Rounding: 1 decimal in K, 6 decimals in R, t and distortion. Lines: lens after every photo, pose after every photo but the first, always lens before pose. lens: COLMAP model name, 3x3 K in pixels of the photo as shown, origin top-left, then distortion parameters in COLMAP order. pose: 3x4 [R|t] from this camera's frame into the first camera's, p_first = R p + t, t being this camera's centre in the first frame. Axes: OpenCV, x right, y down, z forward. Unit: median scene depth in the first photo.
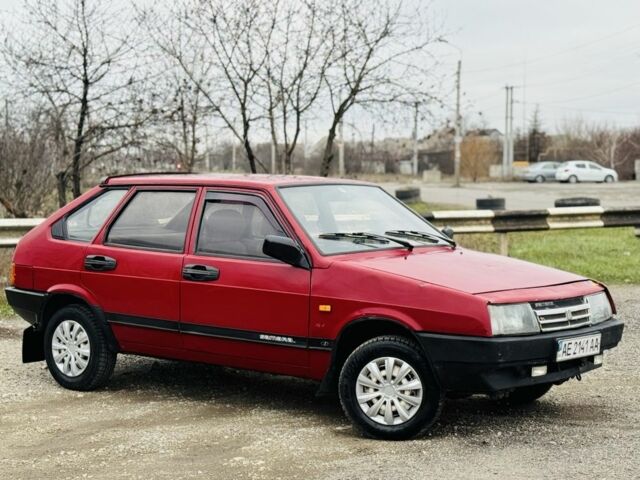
lens RADIAL K [[1251.7, 0, 320.0], [0, 1251.7, 240.0], [0, 0, 1]] dist [0.140050, 0.100985]
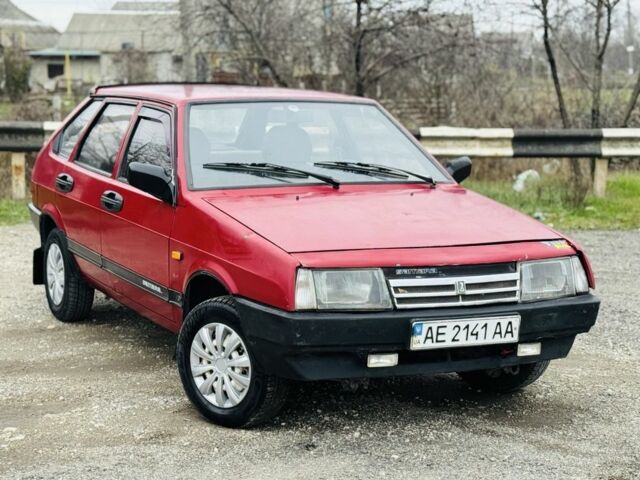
lens RADIAL K [[1251.7, 0, 320.0], [0, 1251.7, 240.0], [0, 0, 1]] dist [0.140050, 0.100985]
pose [[0.910874, 0.066245, -0.407334, 0.402875], [-0.033793, 0.995691, 0.086361, -0.027934], [0.411300, -0.064899, 0.909187, 0.285067]]
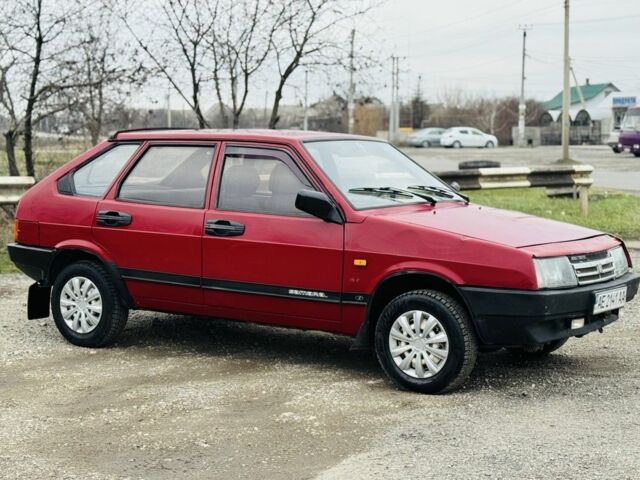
lens RADIAL K [[1190.6, 0, 319.1], [0, 1190.6, 228.0], [0, 0, 1]] dist [0.162004, -0.033925]
pose [[0.996412, -0.001905, 0.084608, -0.104438], [0.000037, 0.999756, 0.022077, 0.005598], [-0.084630, -0.021995, 0.996170, 0.054699]]
